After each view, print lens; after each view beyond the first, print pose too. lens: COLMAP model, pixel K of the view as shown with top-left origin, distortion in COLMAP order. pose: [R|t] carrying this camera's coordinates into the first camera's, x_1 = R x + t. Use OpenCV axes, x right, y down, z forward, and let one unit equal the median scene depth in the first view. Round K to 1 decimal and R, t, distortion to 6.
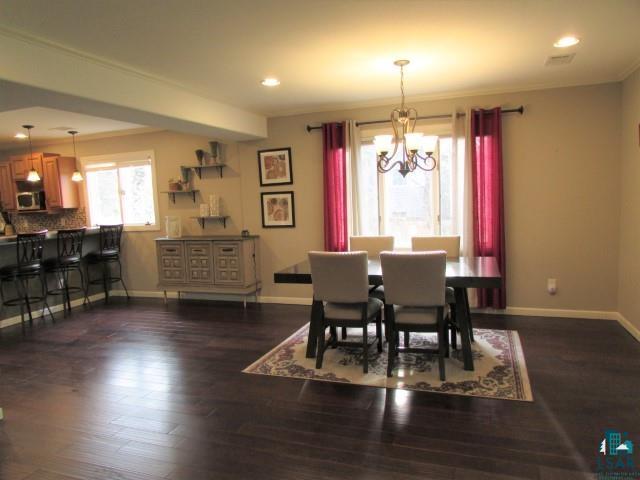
lens RADIAL K [[463.7, 0, 322.0], [0, 463.7, 242.9], [0, 0, 1]] dist [-0.025968, 0.011851]
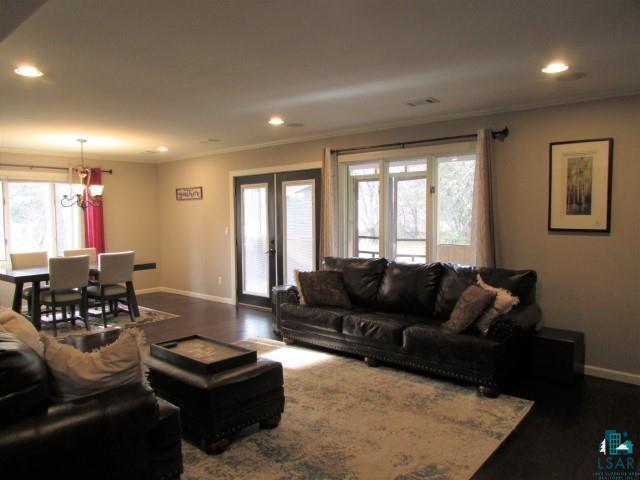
lens RADIAL K [[463.7, 0, 321.7], [0, 463.7, 240.5], [0, 0, 1]] dist [-0.025968, 0.011851]
pose [[0.363528, -0.018389, 0.931402, -0.642799], [0.087736, 0.996037, -0.014579, 0.033856], [-0.927443, 0.087017, 0.363701, -0.204472]]
